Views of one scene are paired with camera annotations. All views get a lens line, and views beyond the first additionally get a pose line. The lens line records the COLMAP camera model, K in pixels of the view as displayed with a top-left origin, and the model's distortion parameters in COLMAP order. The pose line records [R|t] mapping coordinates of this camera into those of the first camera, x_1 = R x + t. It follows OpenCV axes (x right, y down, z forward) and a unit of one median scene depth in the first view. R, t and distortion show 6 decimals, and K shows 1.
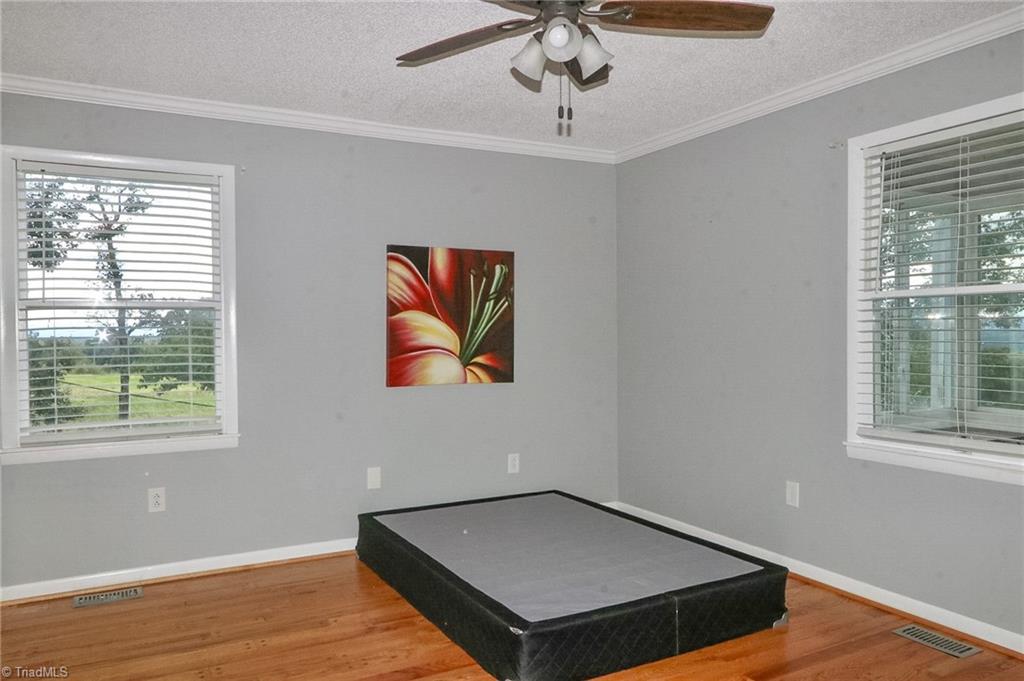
lens RADIAL K [[754.9, 0, 512.4], [0, 754.9, 338.3], [0, 0, 1]] dist [0.003732, 0.010636]
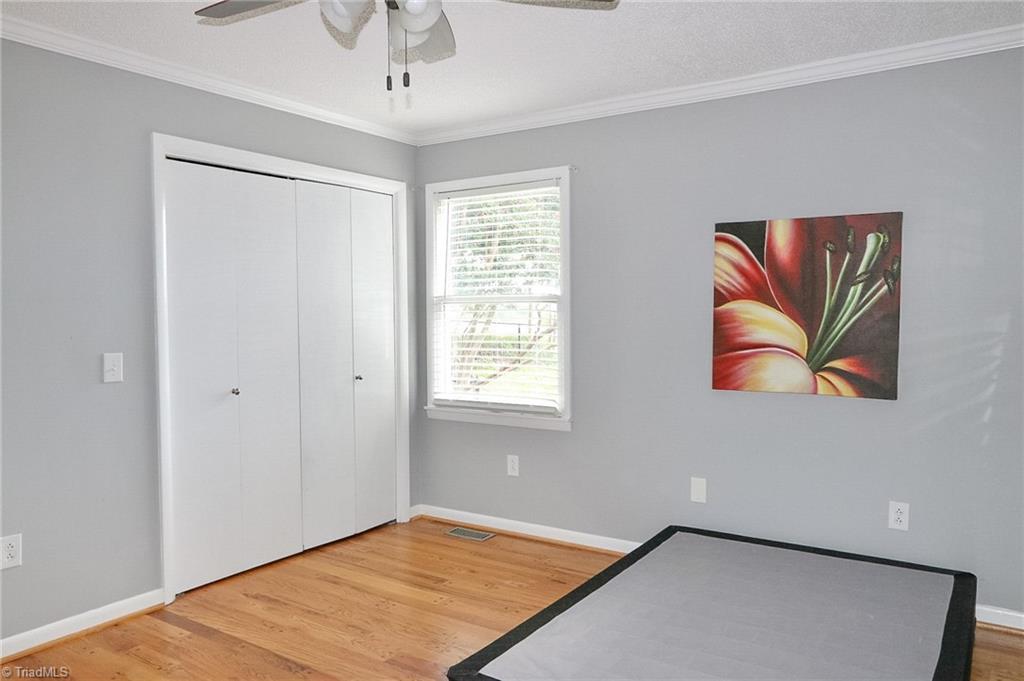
lens RADIAL K [[754.9, 0, 512.2], [0, 754.9, 342.1], [0, 0, 1]] dist [0.003732, 0.010636]
pose [[0.470948, 0.039240, -0.881288, 0.473705], [-0.007255, 0.999149, 0.040611, -0.022404], [0.882131, -0.012732, 0.470831, 0.379211]]
